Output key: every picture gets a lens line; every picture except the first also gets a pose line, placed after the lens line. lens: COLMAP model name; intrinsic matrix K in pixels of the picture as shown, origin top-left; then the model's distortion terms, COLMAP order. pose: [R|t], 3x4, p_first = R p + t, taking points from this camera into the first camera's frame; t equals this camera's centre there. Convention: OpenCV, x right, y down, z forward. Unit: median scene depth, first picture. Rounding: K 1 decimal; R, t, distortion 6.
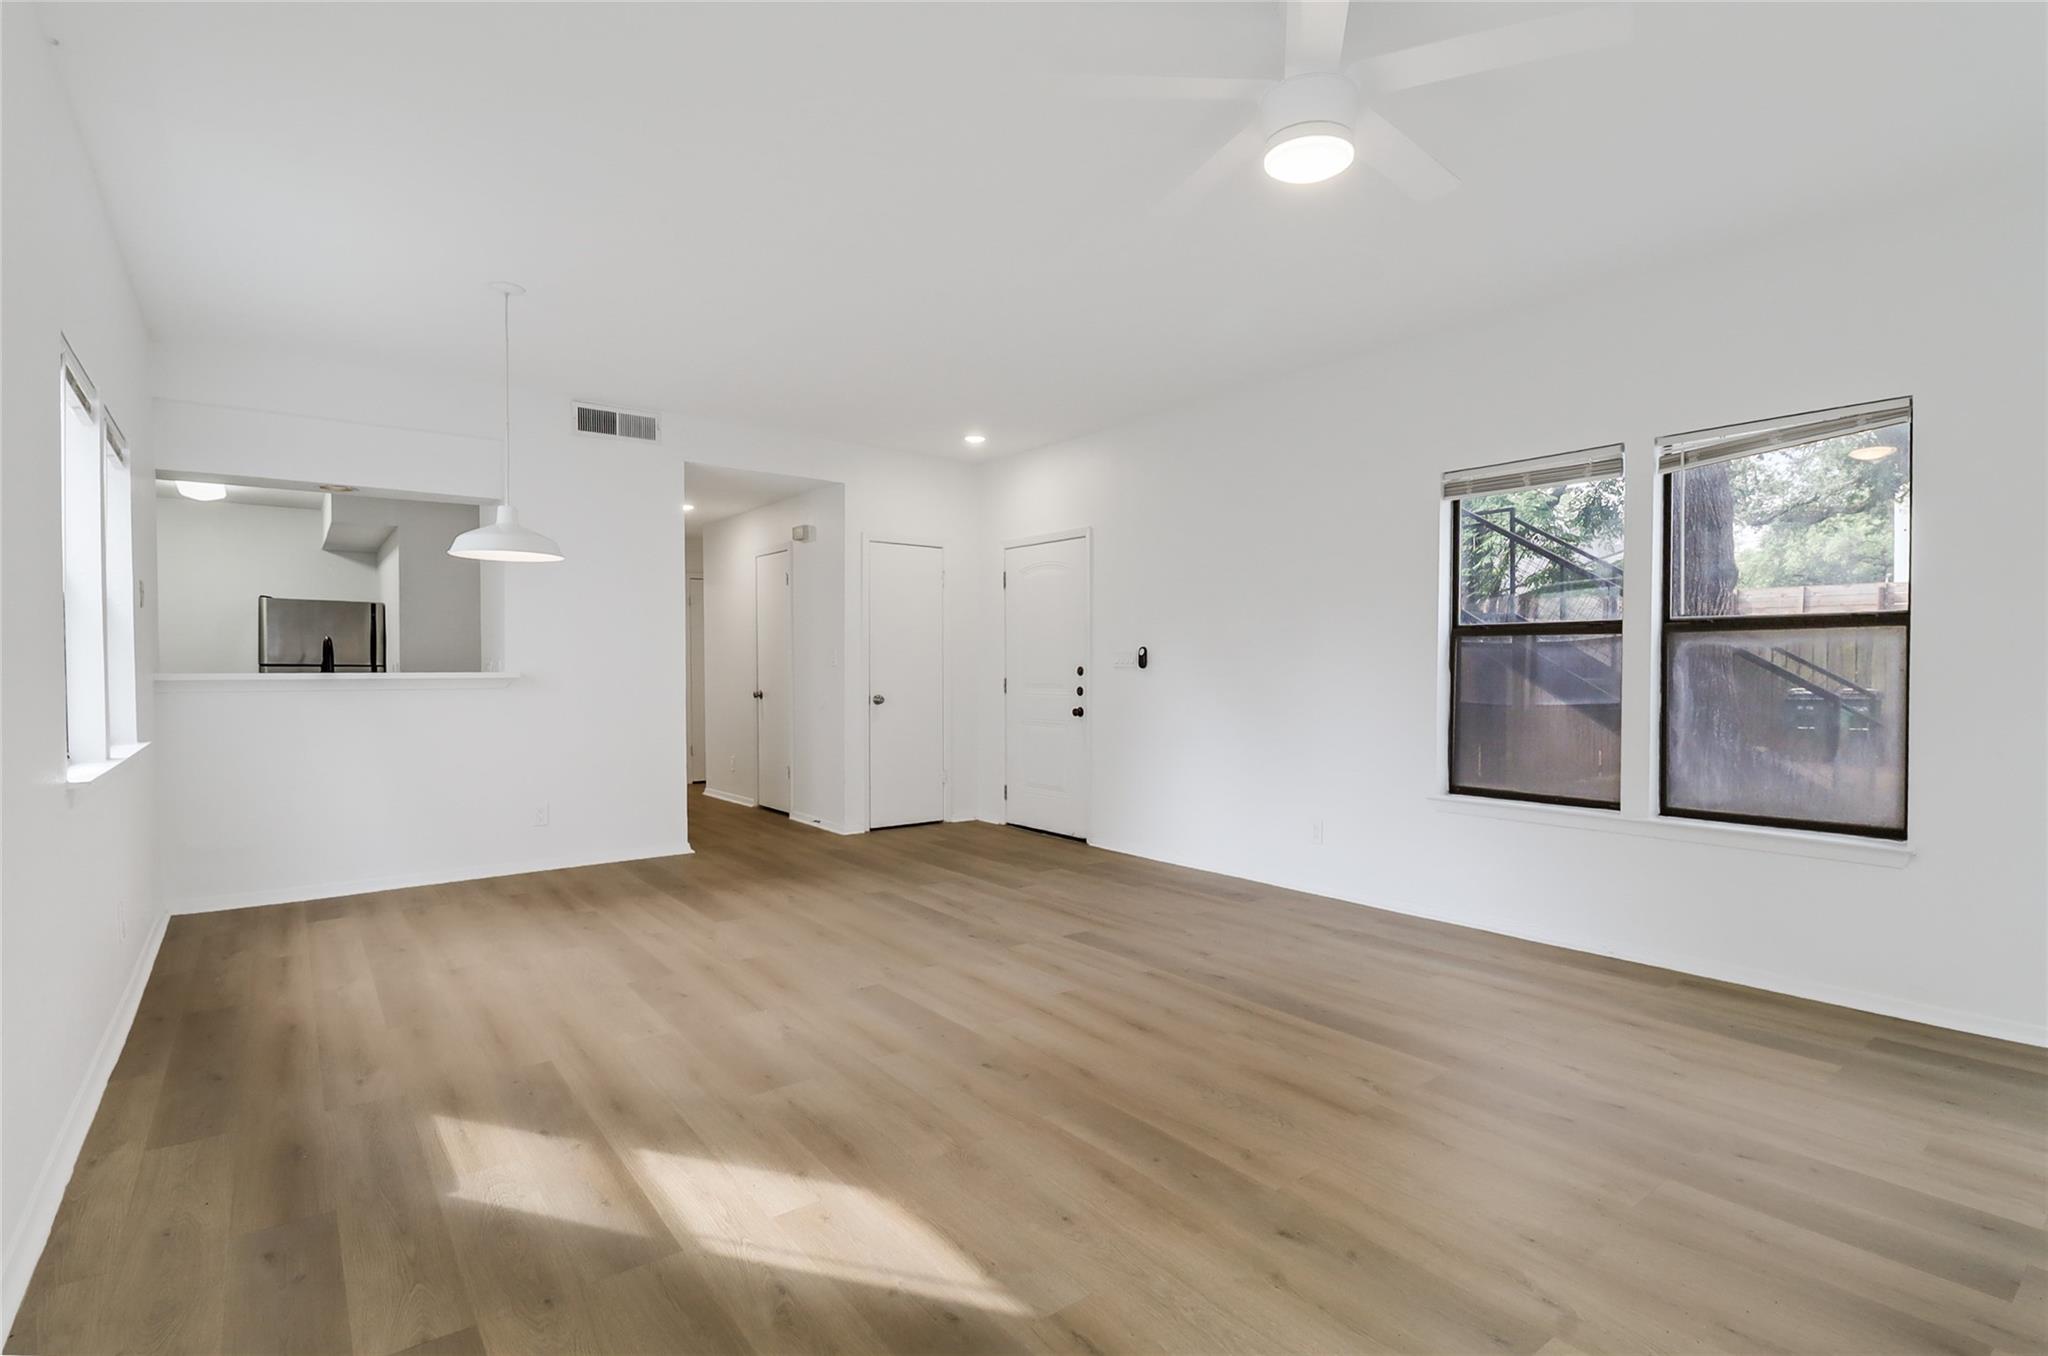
lens RADIAL K [[889.6, 0, 1029.3], [0, 889.6, 691.2], [0, 0, 1]] dist [-0.003287, -0.016735]
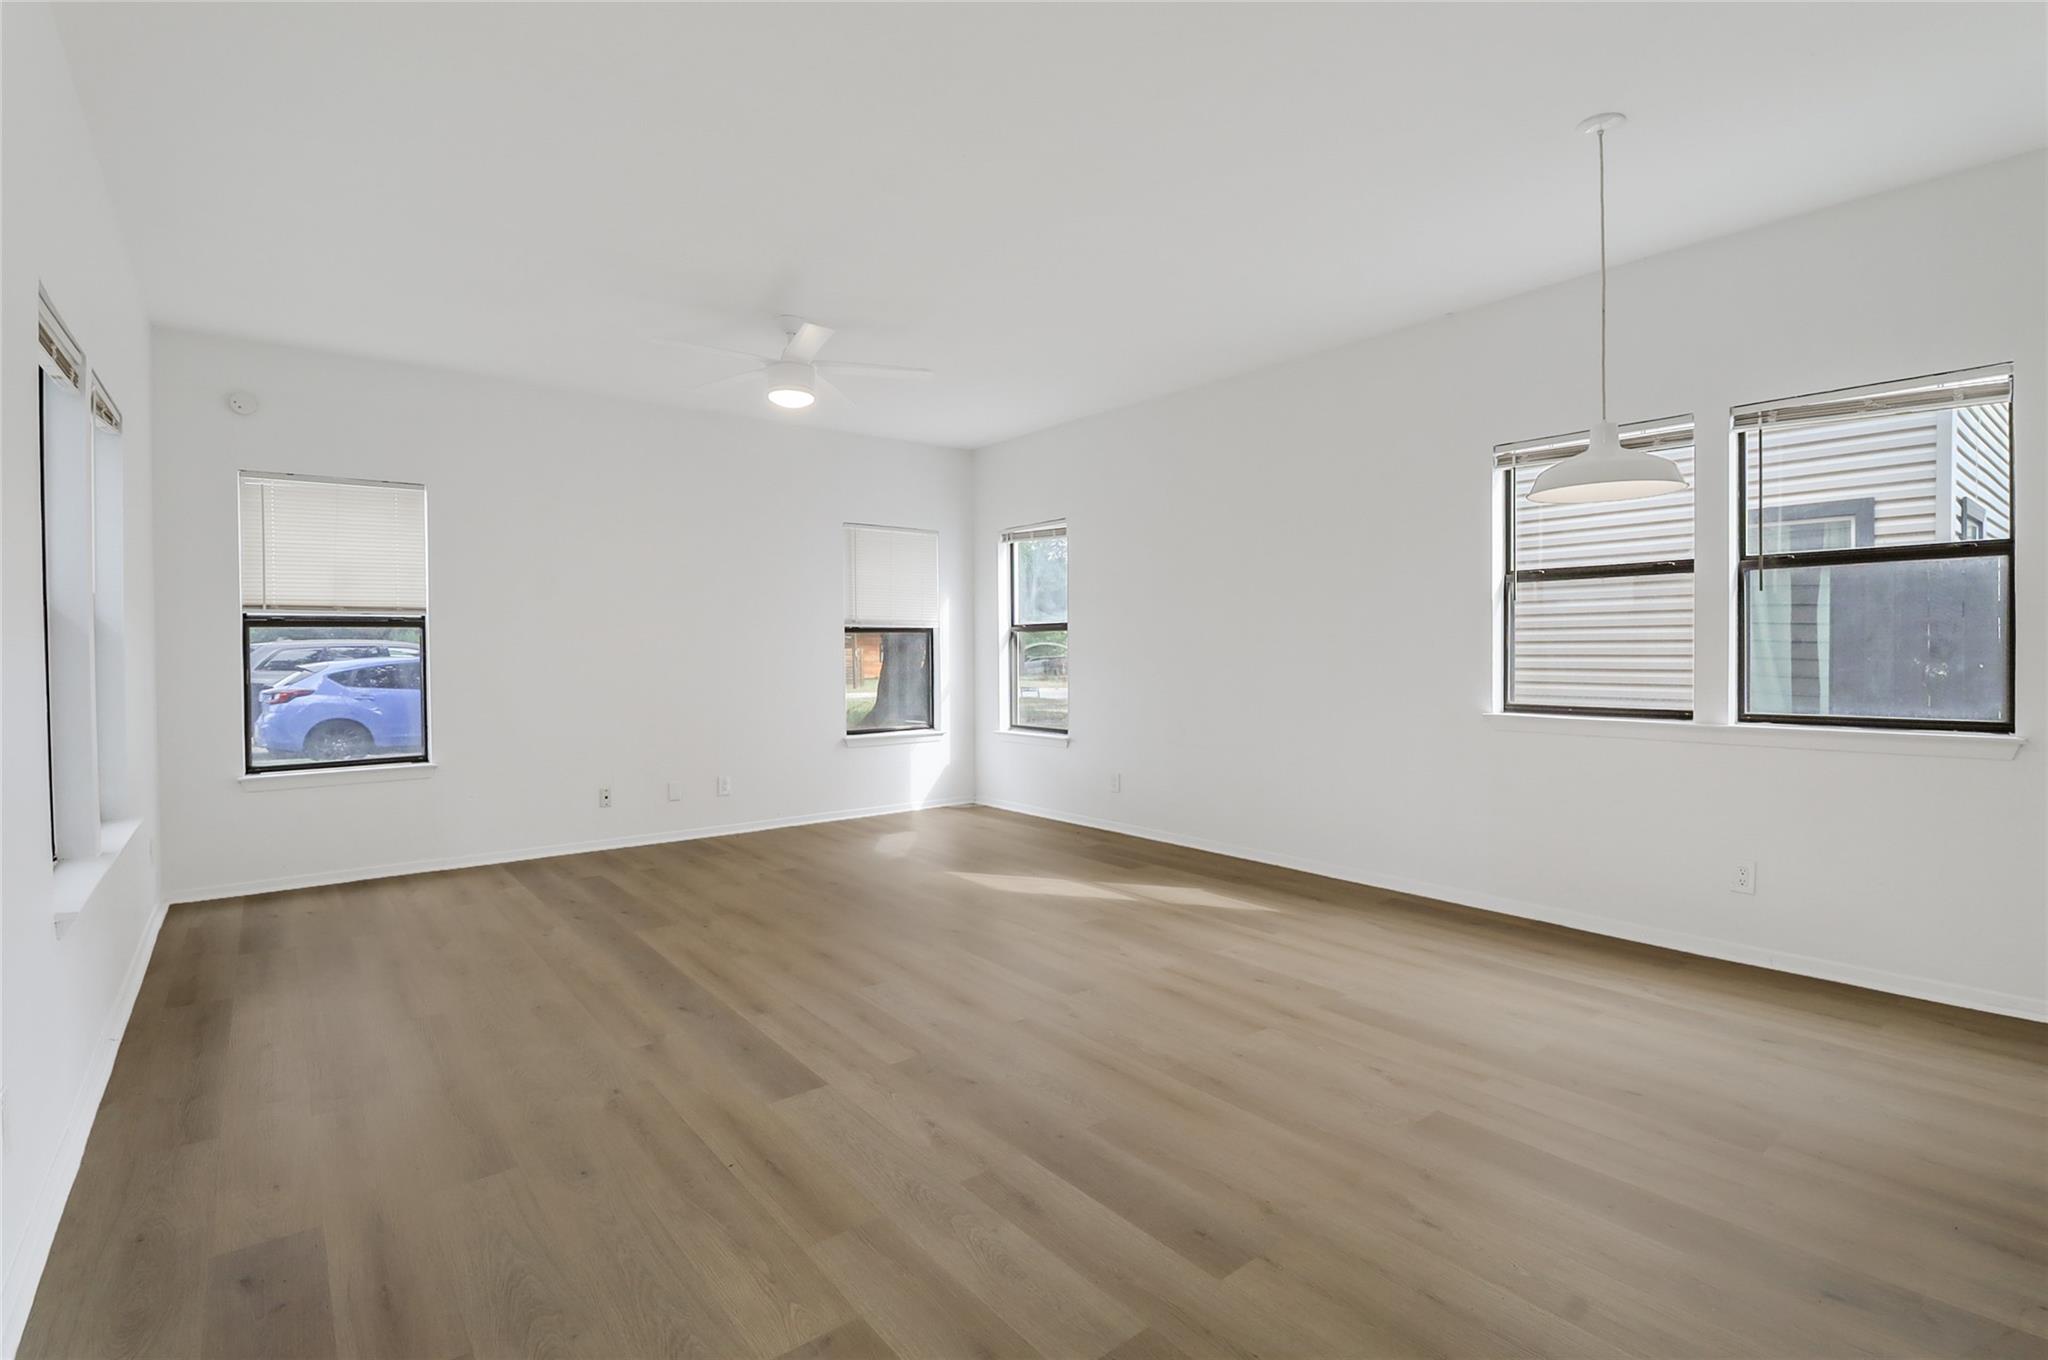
lens RADIAL K [[998.9, 0, 1025.8], [0, 998.9, 639.7], [0, 0, 1]] dist [0.002035, -0.000283]
pose [[-0.999939, 0.009052, -0.006289, -0.111153], [0.008937, 0.999797, 0.018082, -0.052235], [0.006452, 0.018024, -0.999817, 1.859708]]
